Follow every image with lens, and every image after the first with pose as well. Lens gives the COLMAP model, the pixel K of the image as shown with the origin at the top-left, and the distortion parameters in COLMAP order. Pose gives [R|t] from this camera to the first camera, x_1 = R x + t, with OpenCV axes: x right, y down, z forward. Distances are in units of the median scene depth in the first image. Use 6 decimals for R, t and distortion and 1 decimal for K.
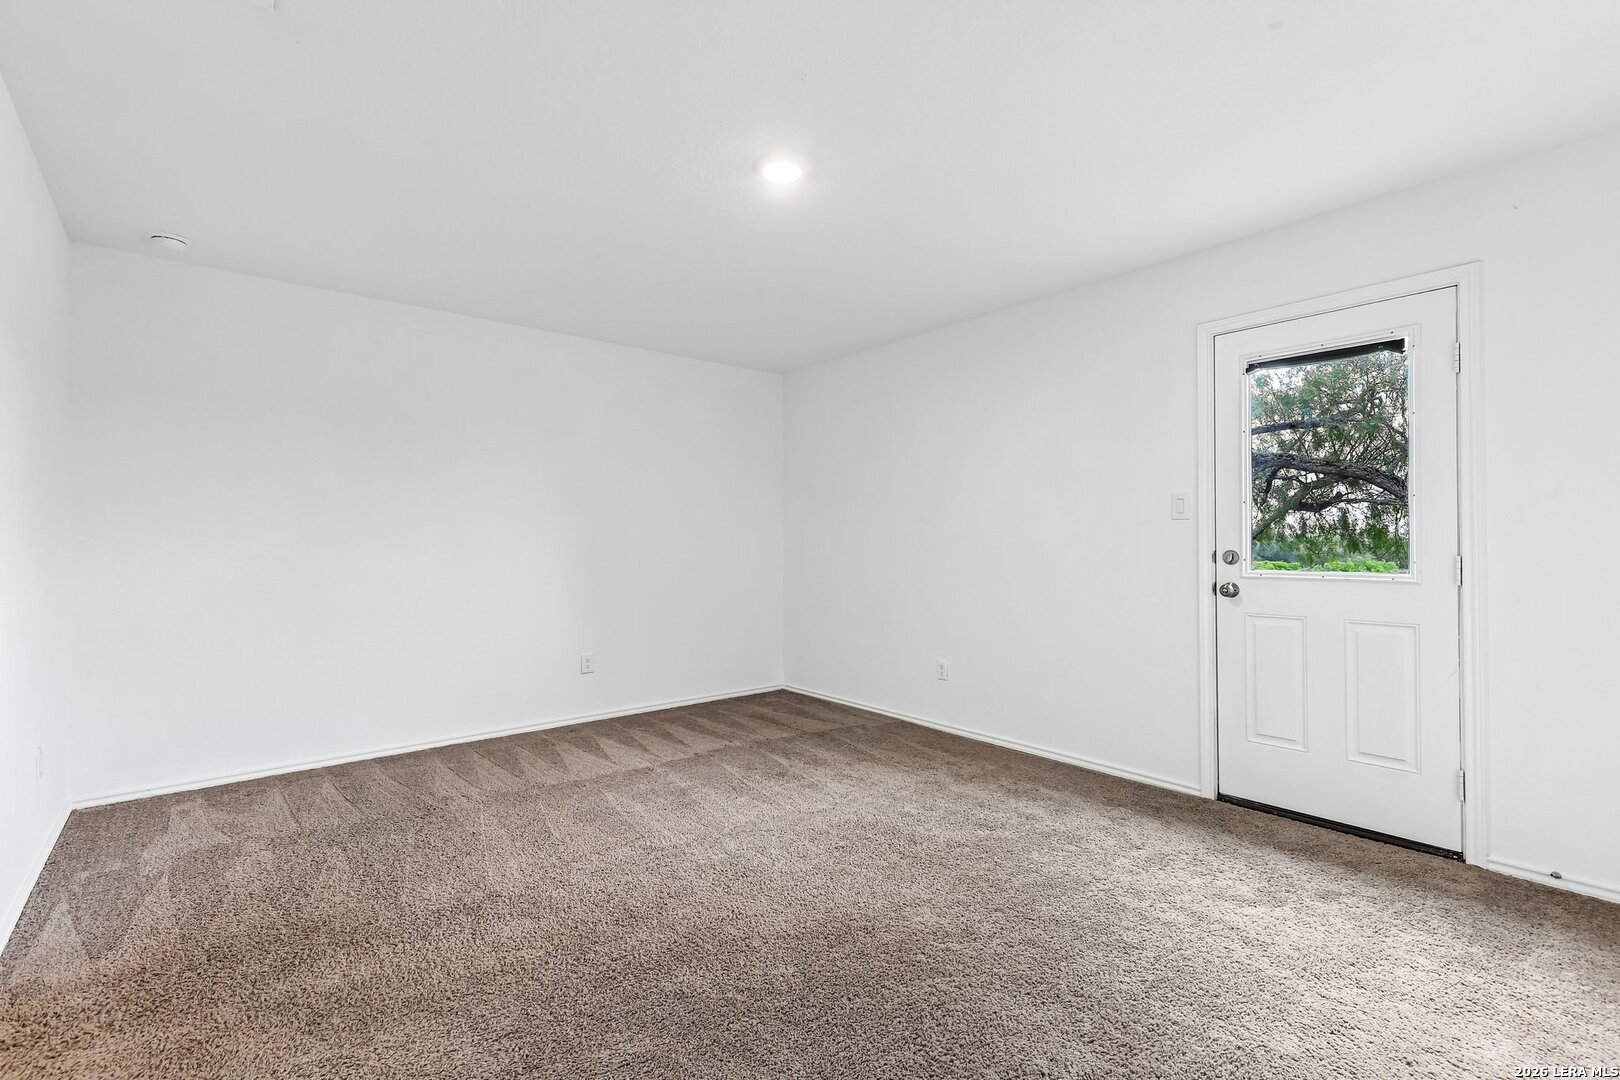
lens RADIAL K [[726.1, 0, 814.9], [0, 726.1, 538.3], [0, 0, 1]] dist [0.019639, -0.007204]
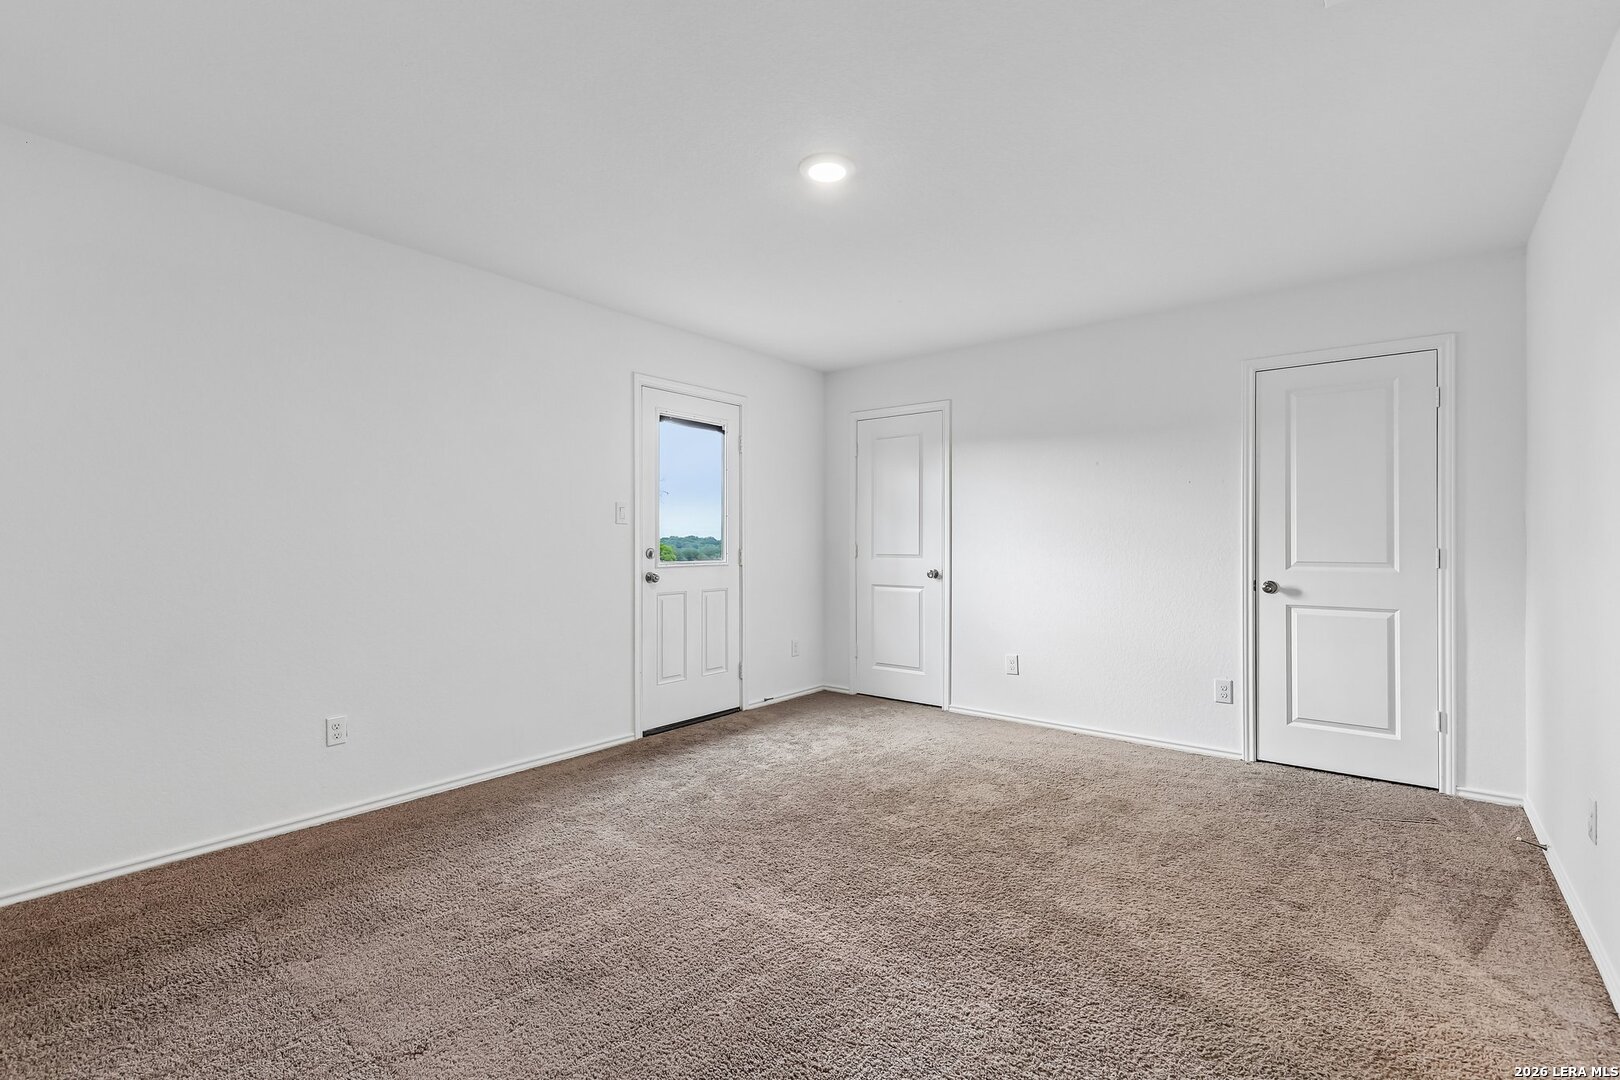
lens RADIAL K [[726.1, 0, 814.9], [0, 726.1, 538.3], [0, 0, 1]] dist [0.019639, -0.007204]
pose [[-0.200162, 0.004295, 0.979753, -0.844775], [-0.006569, 0.999962, -0.005726, 0.003717], [-0.979741, -0.007582, -0.200126, 1.008617]]
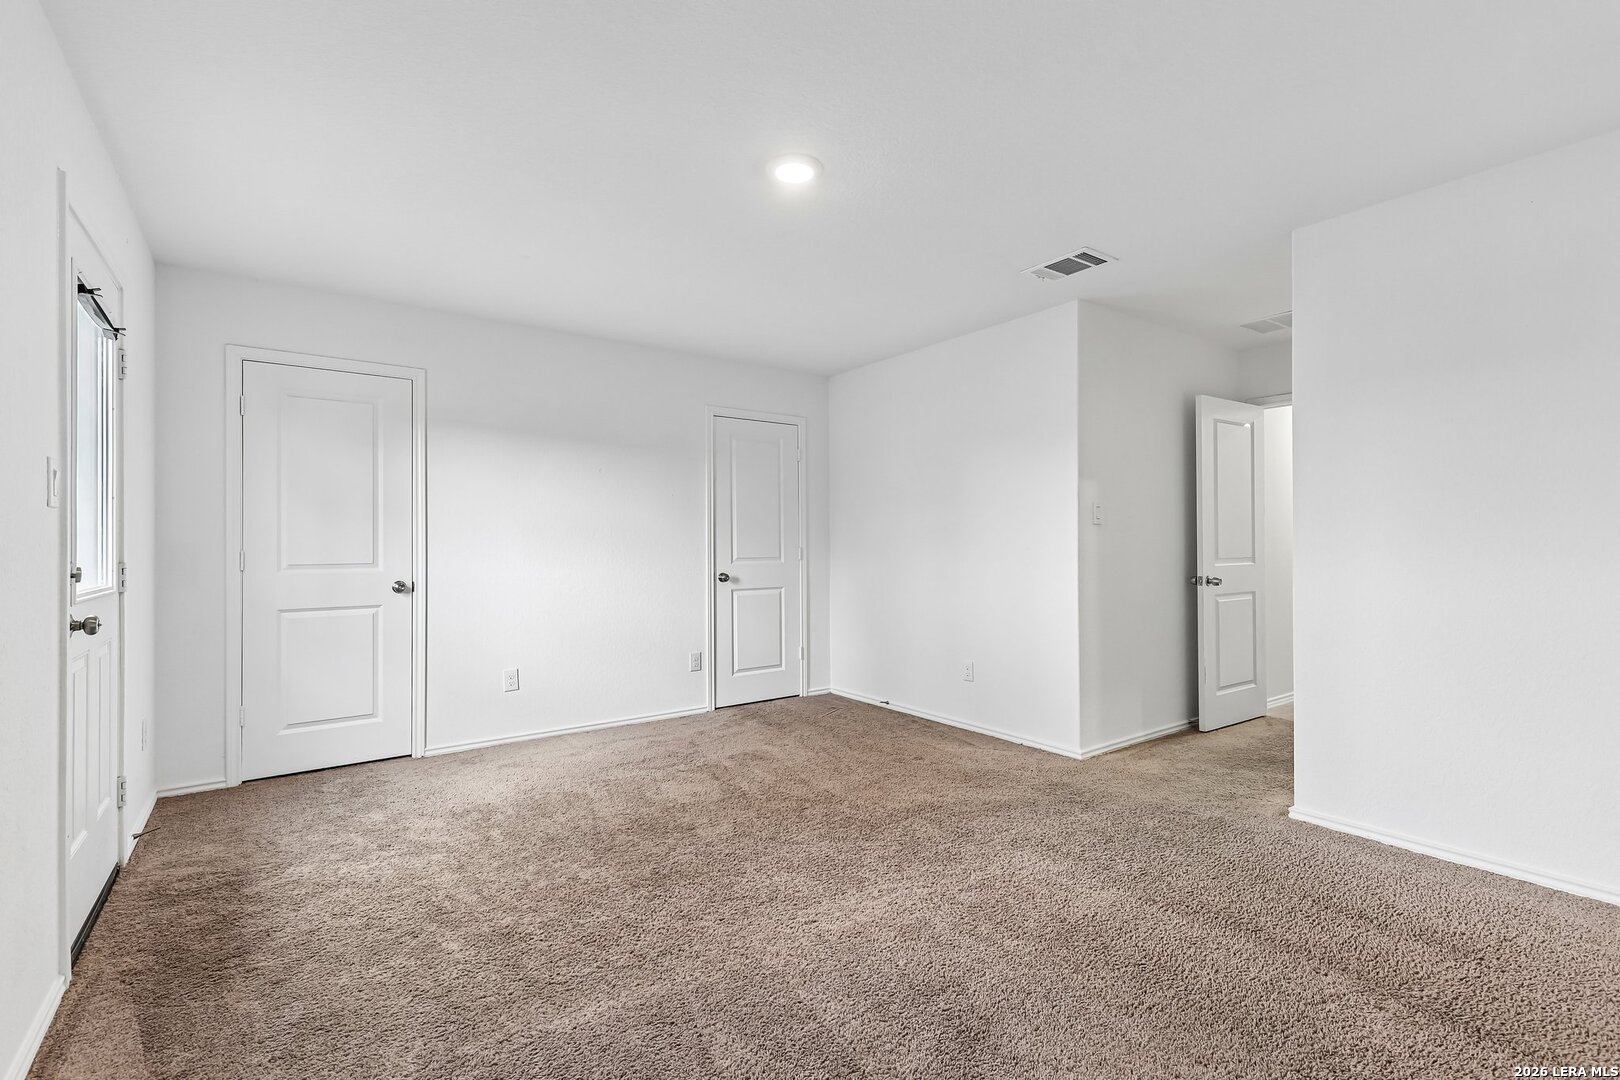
lens RADIAL K [[726.1, 0, 814.9], [0, 726.1, 538.3], [0, 0, 1]] dist [0.019639, -0.007204]
pose [[-0.997638, 0.005114, 0.068505, -0.116464], [0.004328, 0.999923, -0.011624, 0.004396], [-0.068559, -0.011300, -0.997583, 1.646699]]
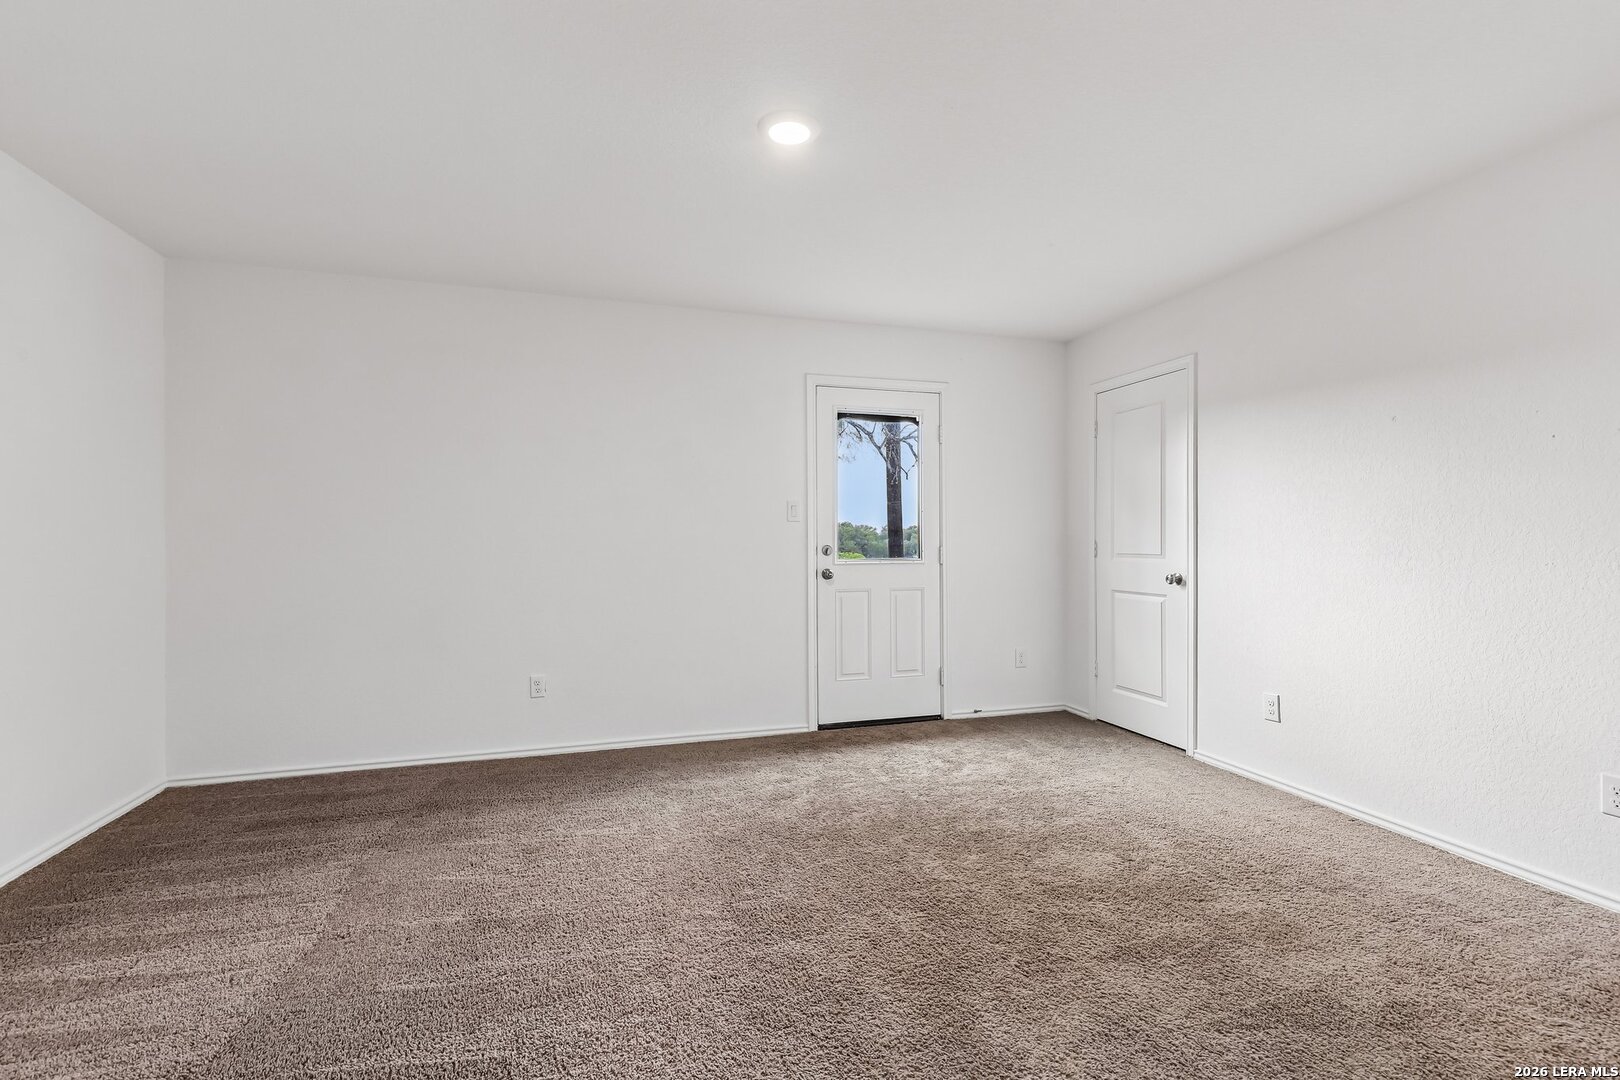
lens RADIAL K [[726.1, 0, 814.9], [0, 726.1, 538.3], [0, 0, 1]] dist [0.019639, -0.007204]
pose [[0.384504, 0.000988, 0.923123, -0.726472], [-0.004191, 0.999991, 0.000675, 0.002622], [-0.923114, -0.004129, 0.384504, 0.515025]]
